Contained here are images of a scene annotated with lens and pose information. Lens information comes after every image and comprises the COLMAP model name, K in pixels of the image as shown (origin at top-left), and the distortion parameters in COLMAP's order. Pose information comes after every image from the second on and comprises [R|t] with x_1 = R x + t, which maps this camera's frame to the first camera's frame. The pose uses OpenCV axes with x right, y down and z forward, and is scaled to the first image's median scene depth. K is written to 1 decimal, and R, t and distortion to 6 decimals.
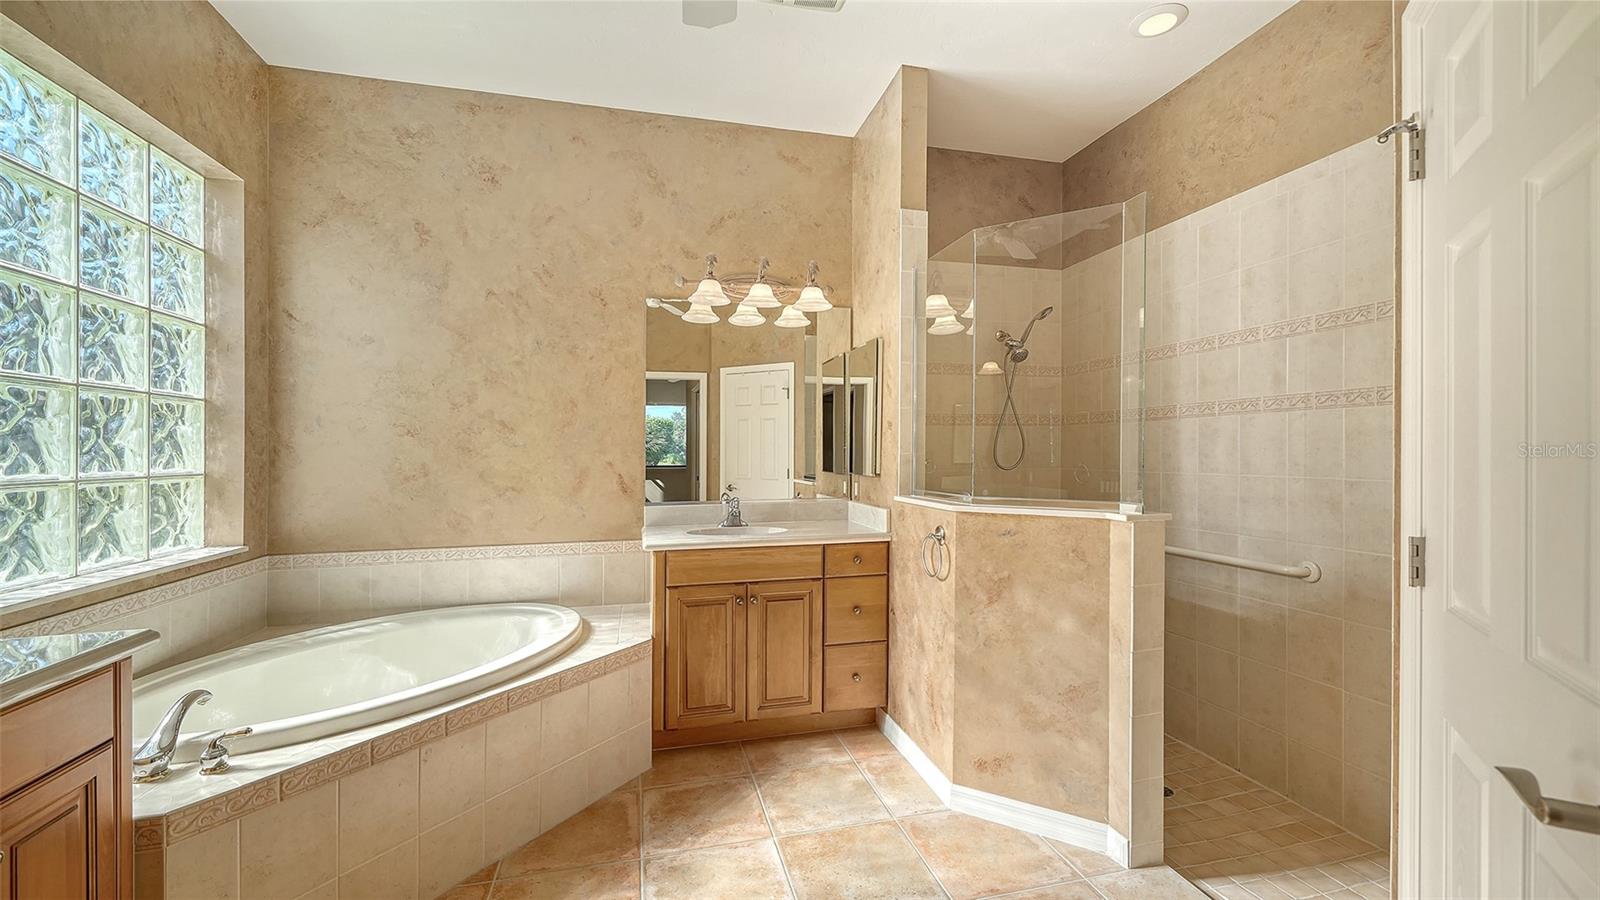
lens RADIAL K [[626.3, 0, 794.9], [0, 626.3, 454.5], [0, 0, 1]] dist [0.000378, 0.000010]
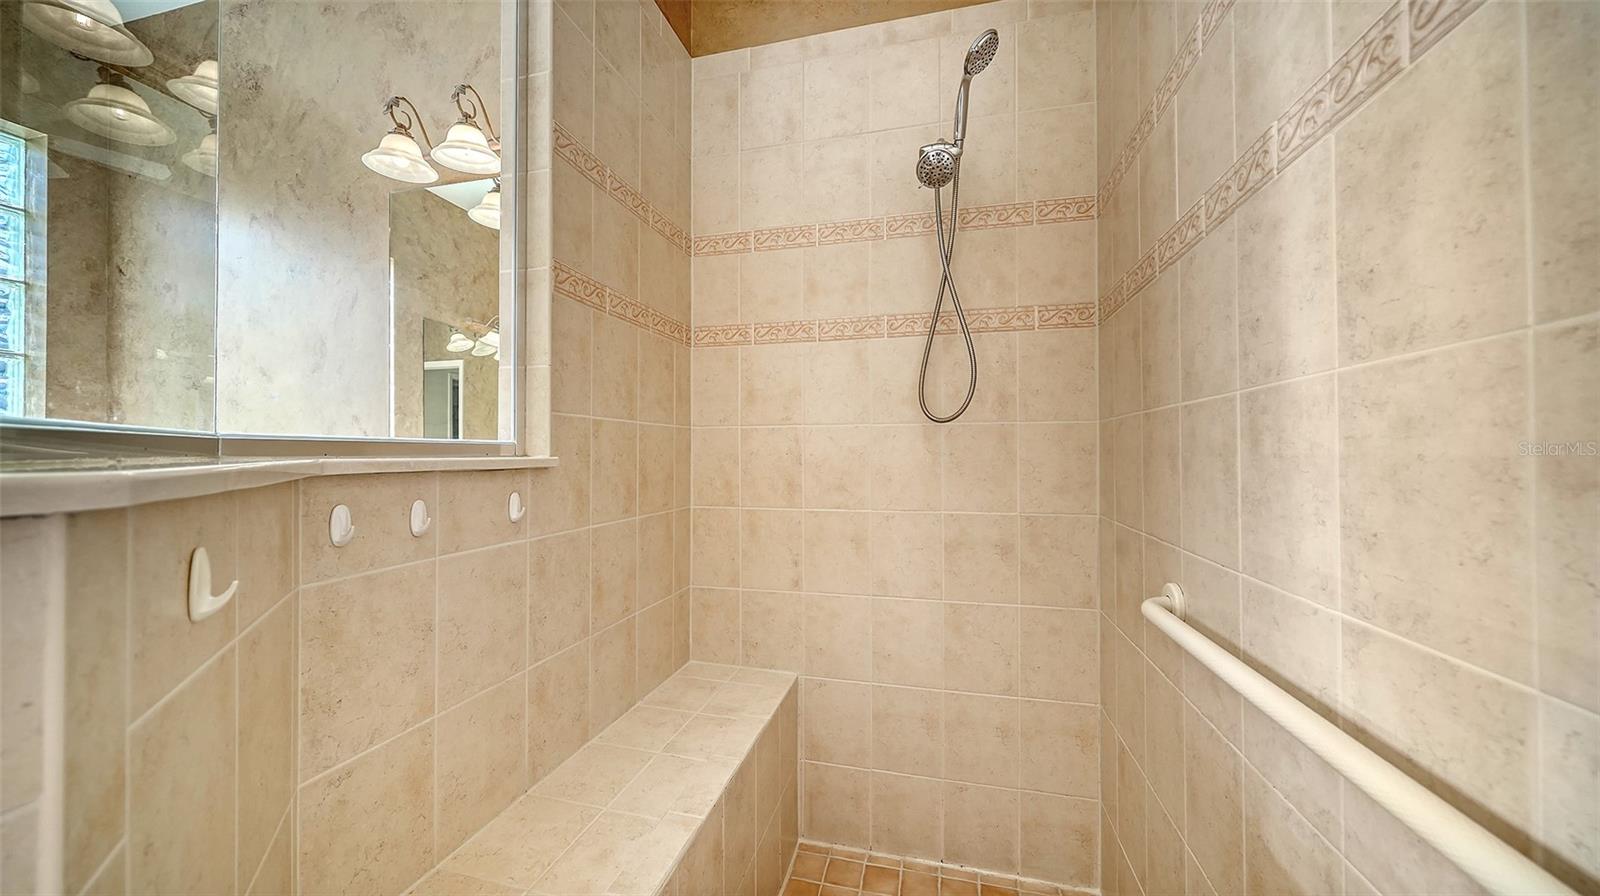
lens RADIAL K [[561.4, 0, 797.2], [0, 561.4, 442.7], [0, 0, 1]] dist [-0.002618, -0.000348]
pose [[0.882657, -0.002985, -0.470009, 0.571189], [-0.004294, 0.999887, -0.014414, 0.060650], [0.469999, 0.014741, 0.882544, 0.740371]]
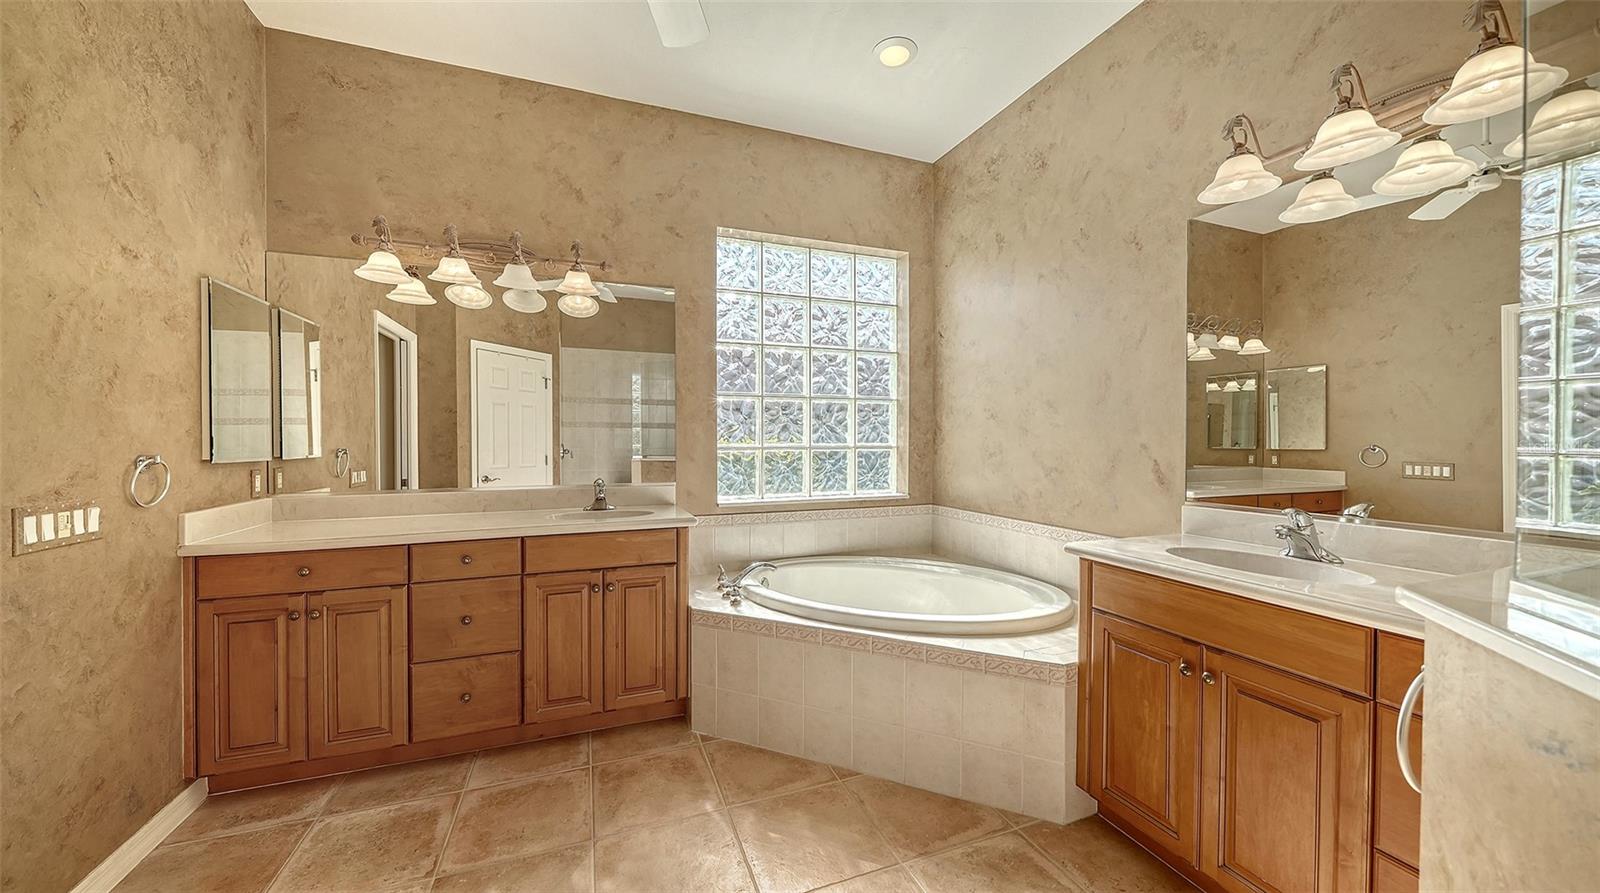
lens RADIAL K [[561.4, 0, 797.2], [0, 561.4, 441.2], [0, 0, 1]] dist [-0.002618, -0.000348]
pose [[0.125620, 0.010598, -0.992022, 0.407386], [-0.006318, 0.999931, 0.009882, 0.004483], [0.992058, 0.005026, 0.125678, 0.535816]]
